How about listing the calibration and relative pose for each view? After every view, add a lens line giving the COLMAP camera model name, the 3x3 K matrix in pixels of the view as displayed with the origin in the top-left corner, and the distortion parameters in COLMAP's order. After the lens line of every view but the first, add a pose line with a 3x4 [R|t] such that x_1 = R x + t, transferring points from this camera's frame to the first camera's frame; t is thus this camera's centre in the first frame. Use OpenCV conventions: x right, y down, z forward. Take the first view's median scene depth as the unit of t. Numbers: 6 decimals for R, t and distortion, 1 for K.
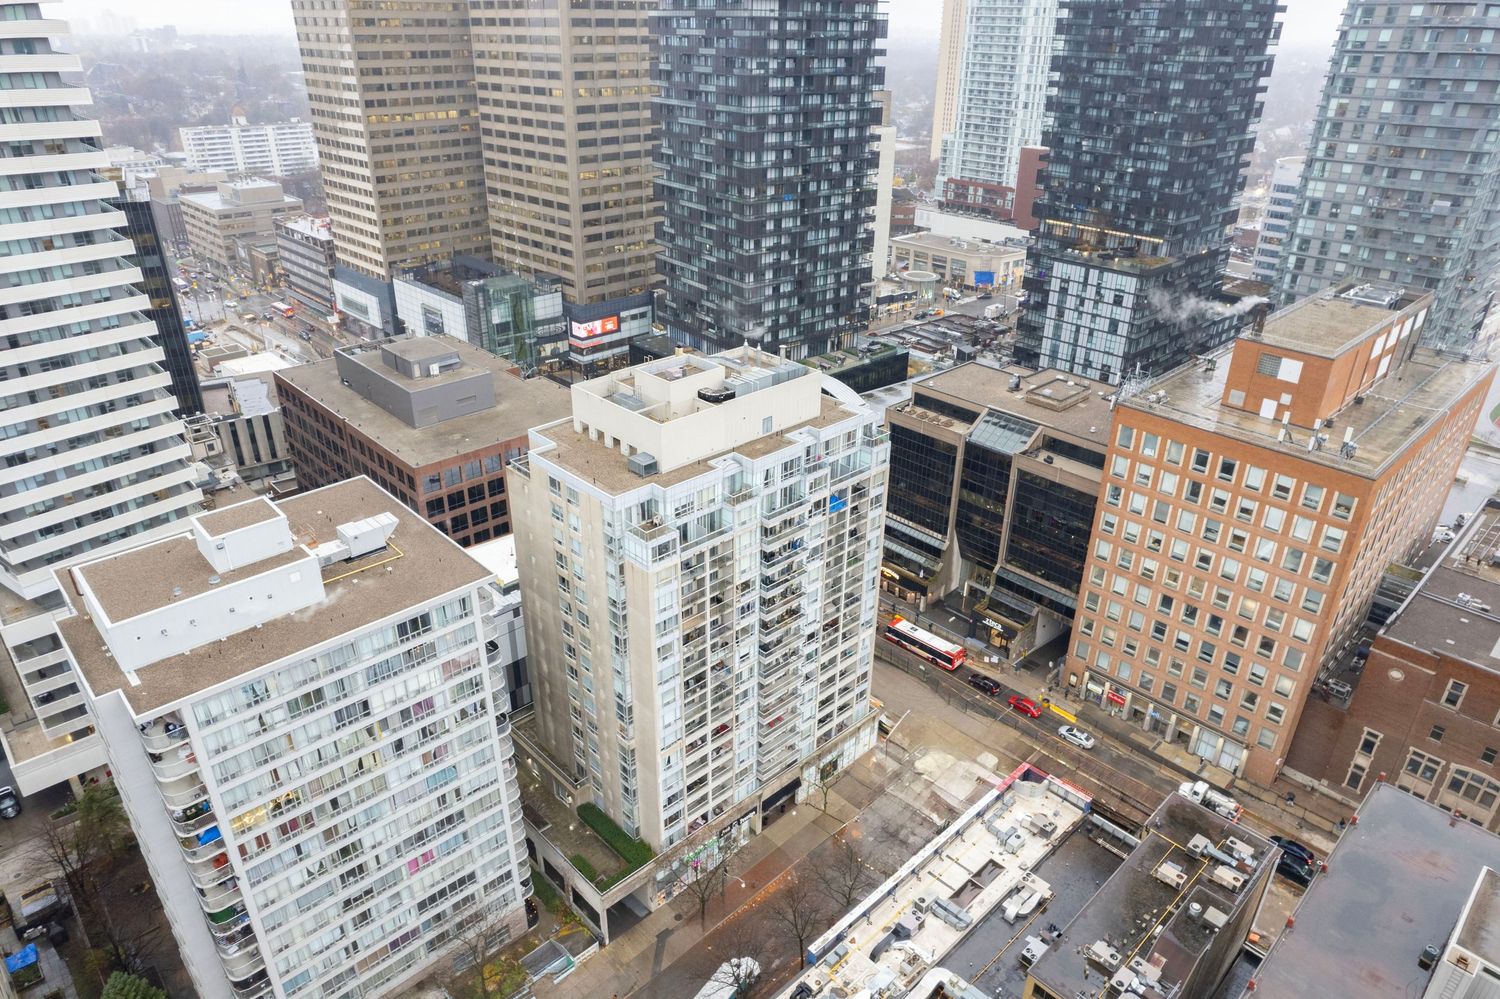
lens RADIAL K [[955.1, 0, 737.9], [0, 955.1, 503.7], [0, 0, 1]] dist [-0.068677, 0.047559]
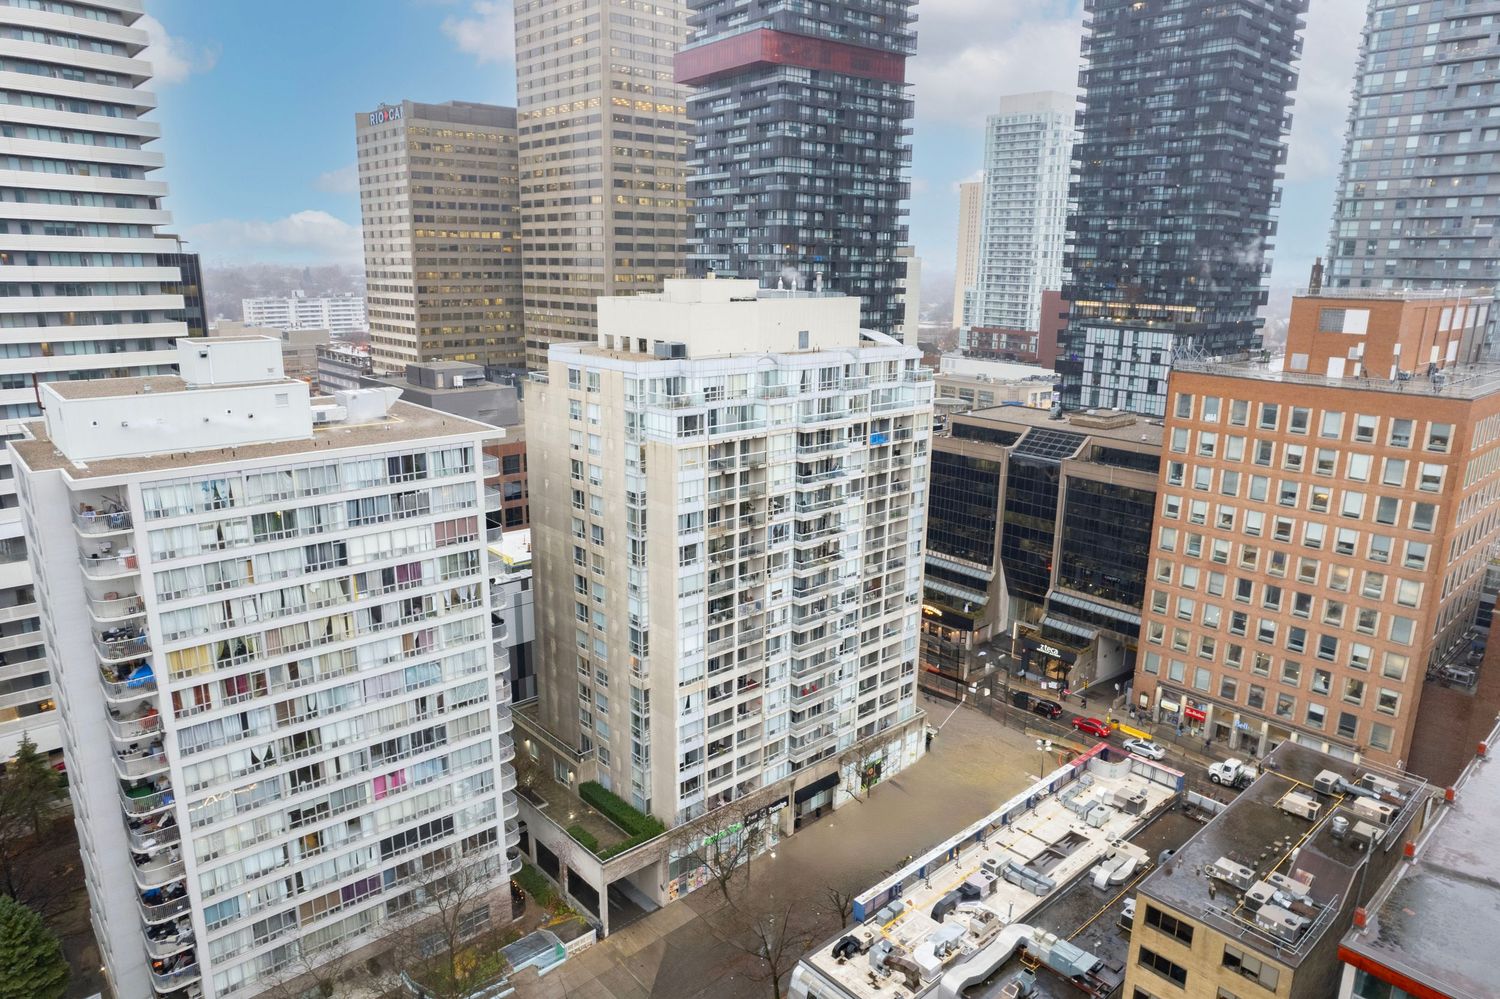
lens RADIAL K [[955.1, 0, 738.9], [0, 955.1, 501.9], [0, 0, 1]] dist [-0.068677, 0.047559]
pose [[0.999594, 0.011748, -0.025960, -0.005515], [-0.017174, 0.975374, -0.219886, 0.239906], [0.022738, 0.220243, 0.975180, 0.102058]]
